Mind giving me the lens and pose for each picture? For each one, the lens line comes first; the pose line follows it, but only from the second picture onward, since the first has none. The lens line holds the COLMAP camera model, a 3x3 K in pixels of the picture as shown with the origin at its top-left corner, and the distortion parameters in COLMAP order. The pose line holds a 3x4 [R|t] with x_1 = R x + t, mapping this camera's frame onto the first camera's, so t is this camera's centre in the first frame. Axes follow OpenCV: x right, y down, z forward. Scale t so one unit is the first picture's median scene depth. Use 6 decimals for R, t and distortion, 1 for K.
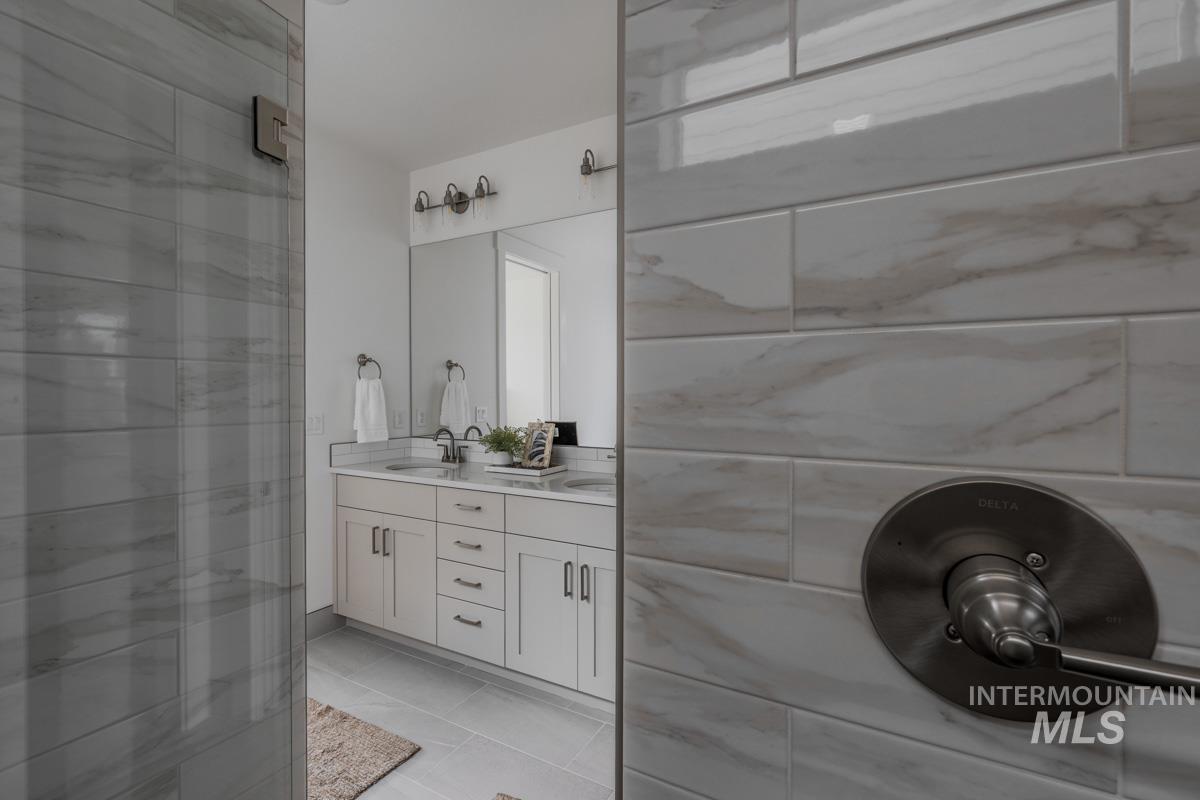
lens RADIAL K [[537.7, 0, 595.8], [0, 537.7, 397.5], [0, 0, 1]] dist [-0.001431, 0.000496]
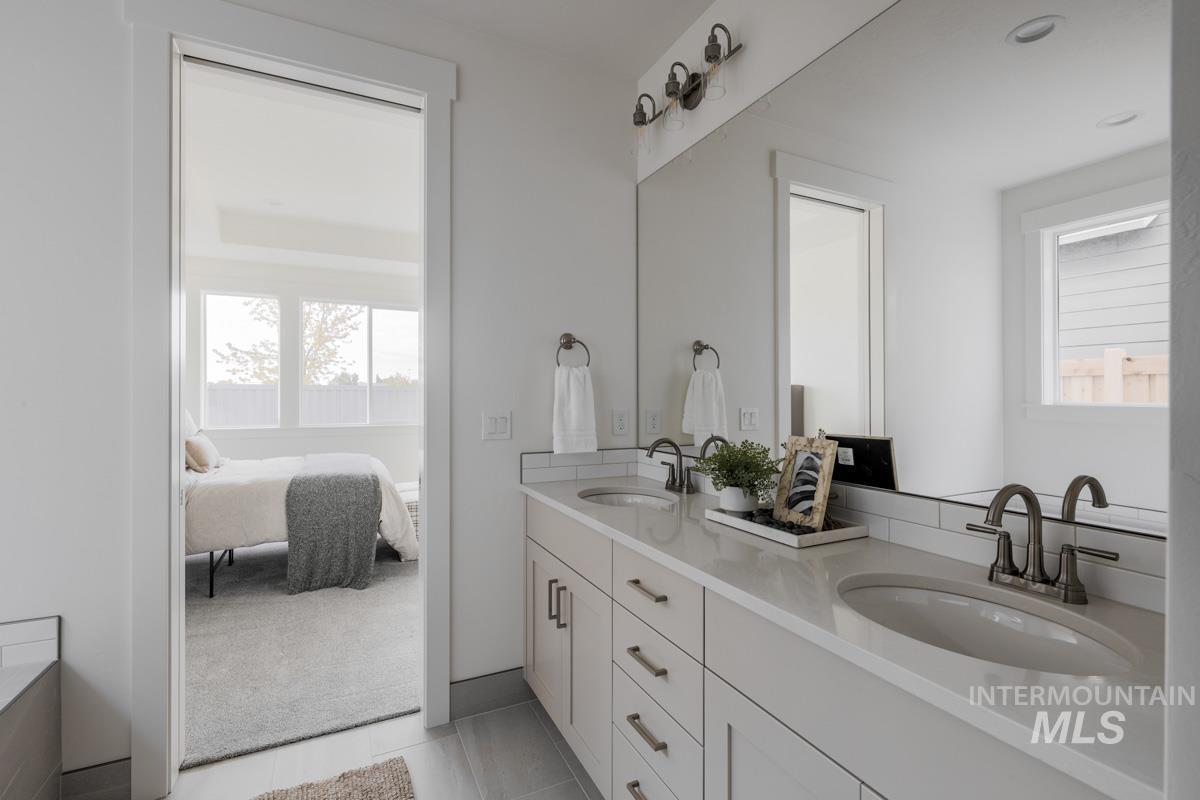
lens RADIAL K [[531.5, 0, 596.6], [0, 531.5, 397.4], [0, 0, 1]] dist [-0.001503, 0.000375]
pose [[0.825623, 0.002141, -0.564218, 0.013989], [-0.006886, 0.999957, -0.006282, 0.012187], [0.564180, 0.009072, 0.825602, 0.423558]]
